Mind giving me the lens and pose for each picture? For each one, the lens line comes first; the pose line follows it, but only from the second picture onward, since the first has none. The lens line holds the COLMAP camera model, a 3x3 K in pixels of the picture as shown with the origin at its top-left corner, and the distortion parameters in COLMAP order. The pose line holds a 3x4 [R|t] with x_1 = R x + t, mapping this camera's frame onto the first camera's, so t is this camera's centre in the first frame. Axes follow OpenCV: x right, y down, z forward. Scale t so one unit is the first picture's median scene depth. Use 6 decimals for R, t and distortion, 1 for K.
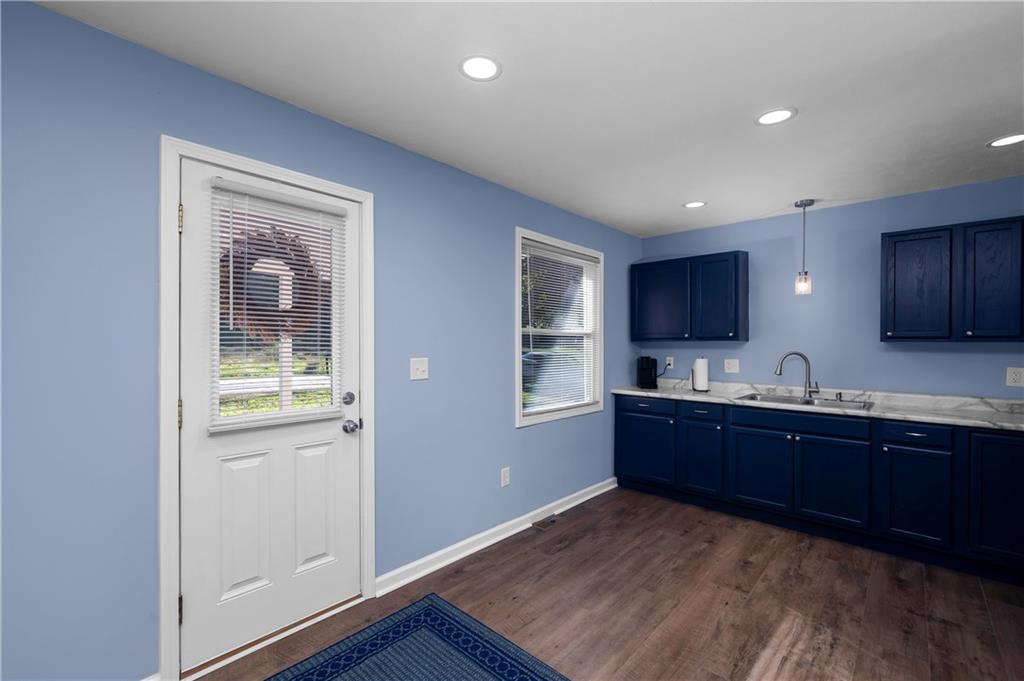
lens RADIAL K [[428.4, 0, 511.3], [0, 428.4, 345.0], [0, 0, 1]] dist [0.004729, 0.000637]
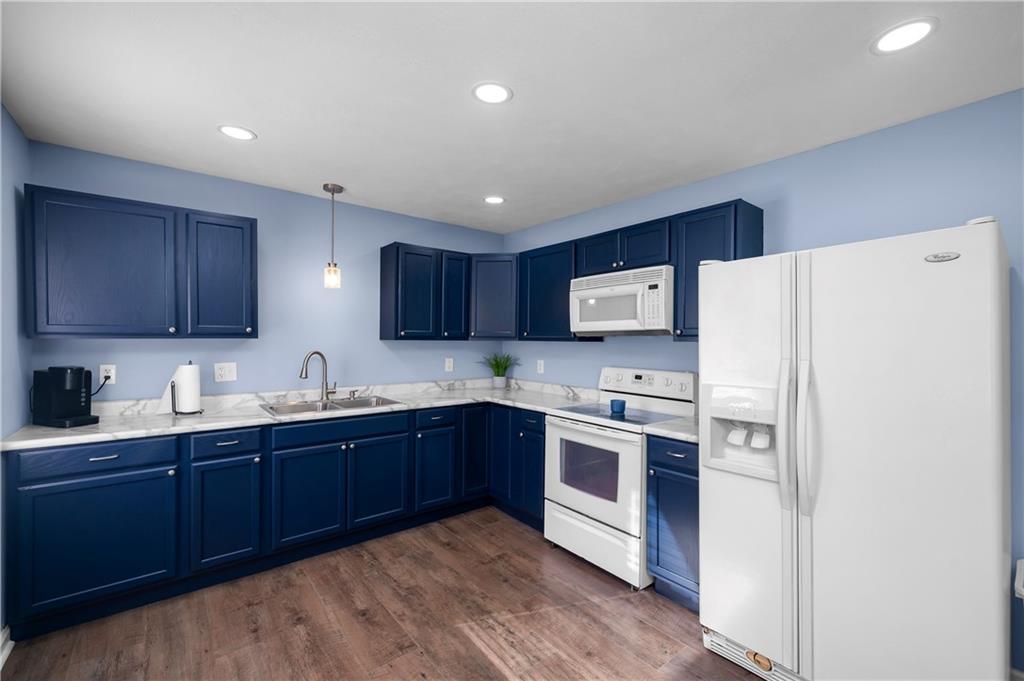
lens RADIAL K [[428.4, 0, 511.1], [0, 428.4, 343.6], [0, 0, 1]] dist [0.004729, 0.000637]
pose [[0.162616, -0.012738, 0.986607, -0.166529], [-0.000589, 0.999915, 0.013007, -0.012150], [-0.986689, -0.002697, 0.162595, 0.489627]]
